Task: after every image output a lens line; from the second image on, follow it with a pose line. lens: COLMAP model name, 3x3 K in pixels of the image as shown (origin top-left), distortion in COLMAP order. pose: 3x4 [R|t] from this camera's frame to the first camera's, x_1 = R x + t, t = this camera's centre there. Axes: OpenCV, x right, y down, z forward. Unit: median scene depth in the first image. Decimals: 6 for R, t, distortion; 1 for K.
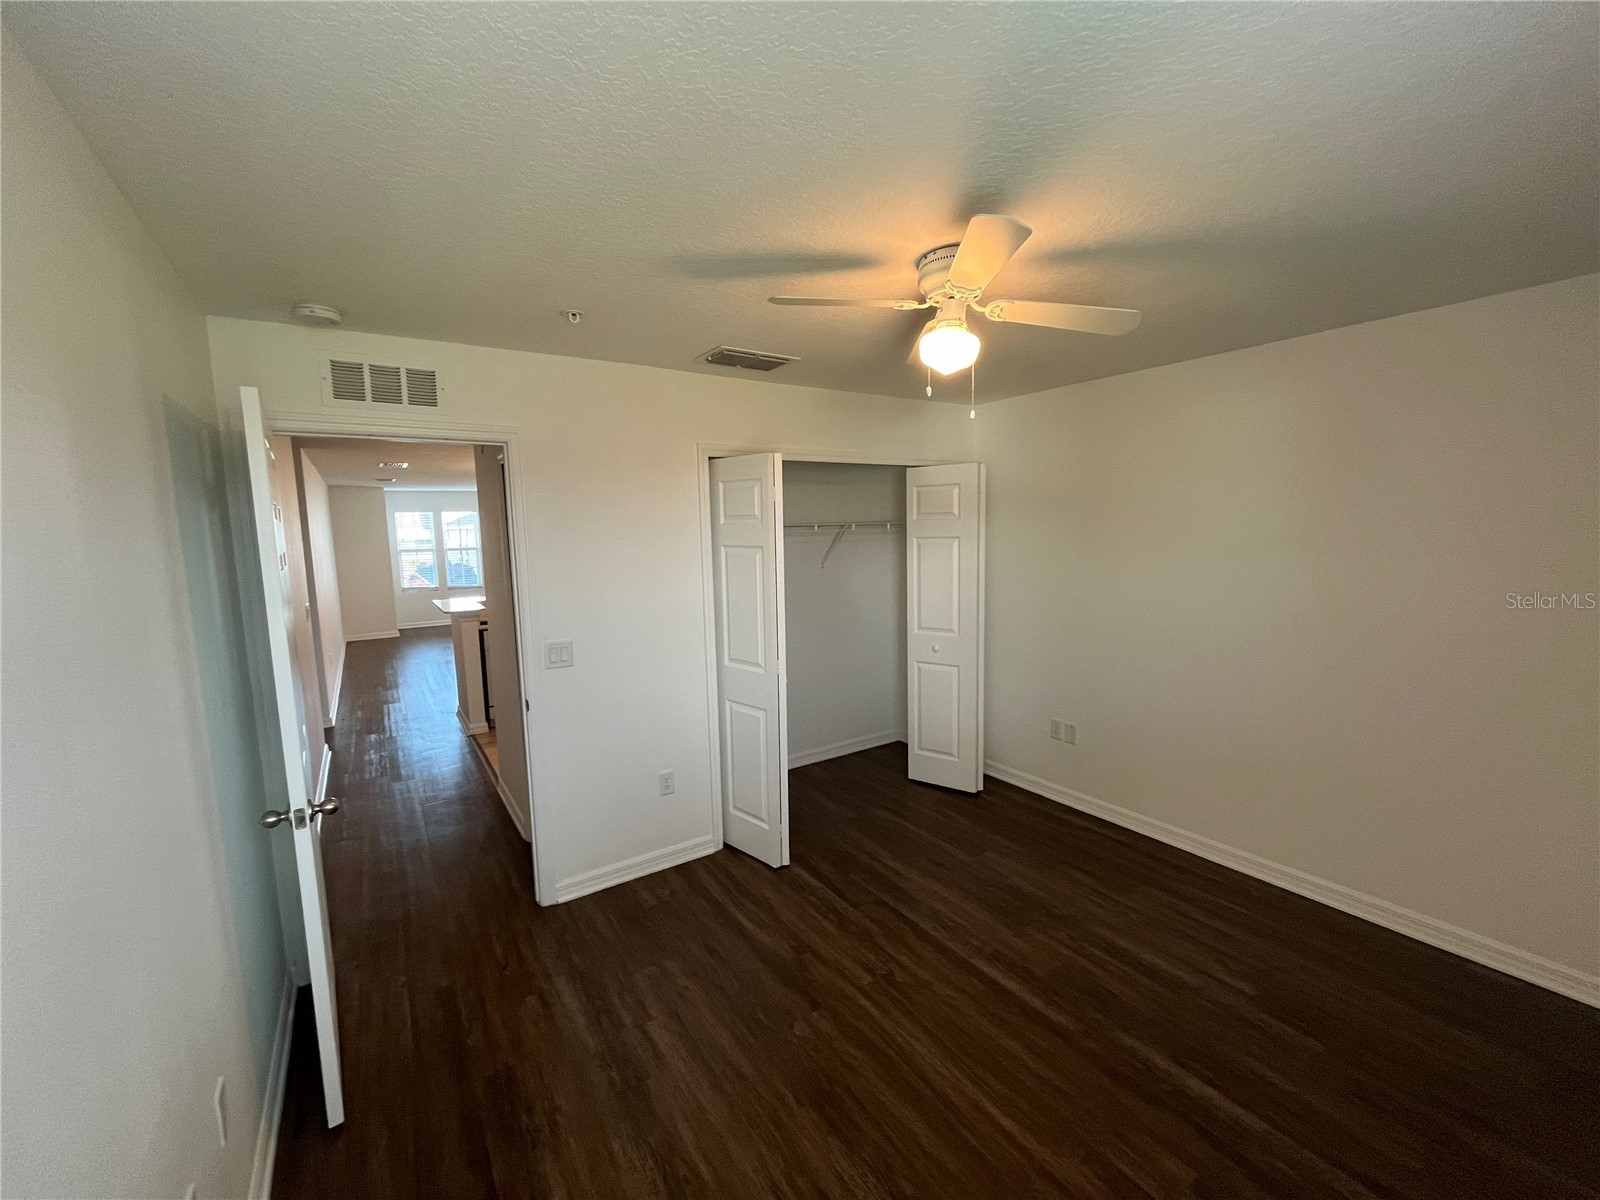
lens RADIAL K [[646.3, 0, 792.4], [0, 646.3, 600.9], [0, 0, 1]] dist [0.010772, 0.000106]
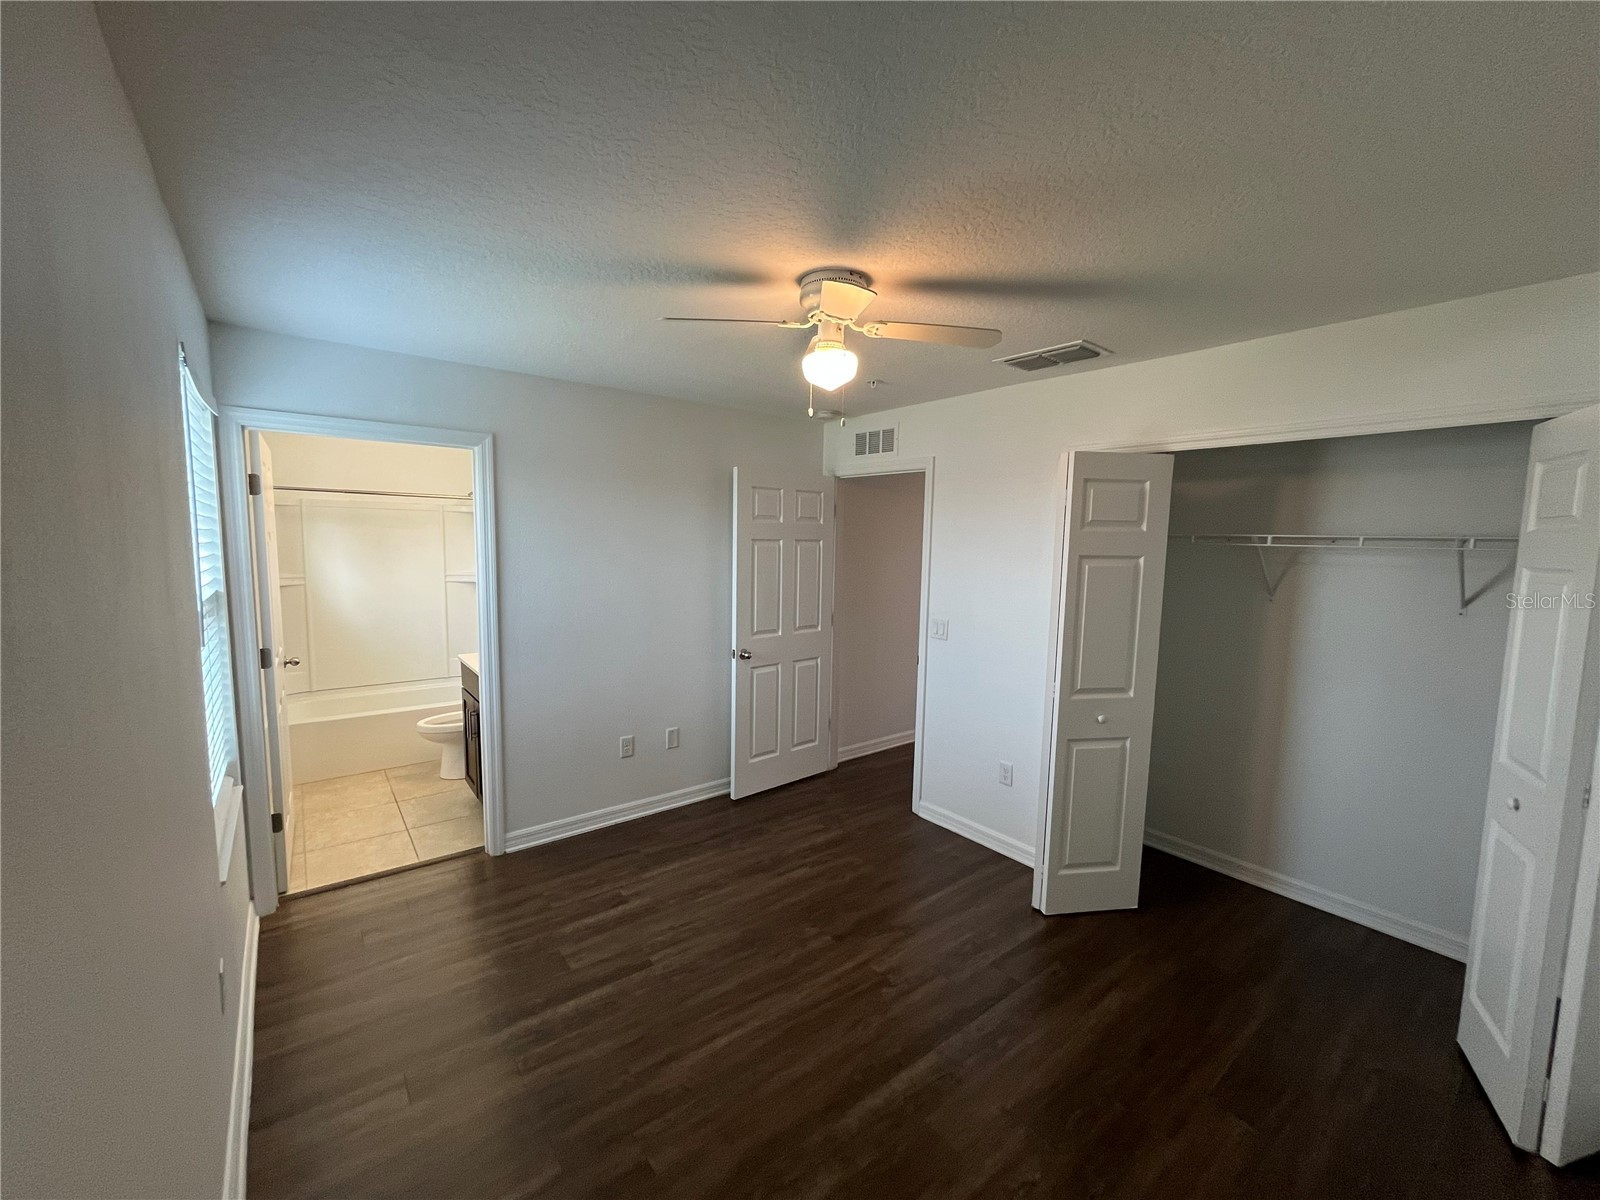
lens RADIAL K [[646.3, 0, 792.4], [0, 646.3, 600.9], [0, 0, 1]] dist [0.010772, 0.000106]
pose [[0.081611, 0.124707, -0.988832, 1.051345], [-0.132133, 0.984737, 0.113285, -0.094482], [0.987867, 0.121412, 0.096843, 0.690524]]
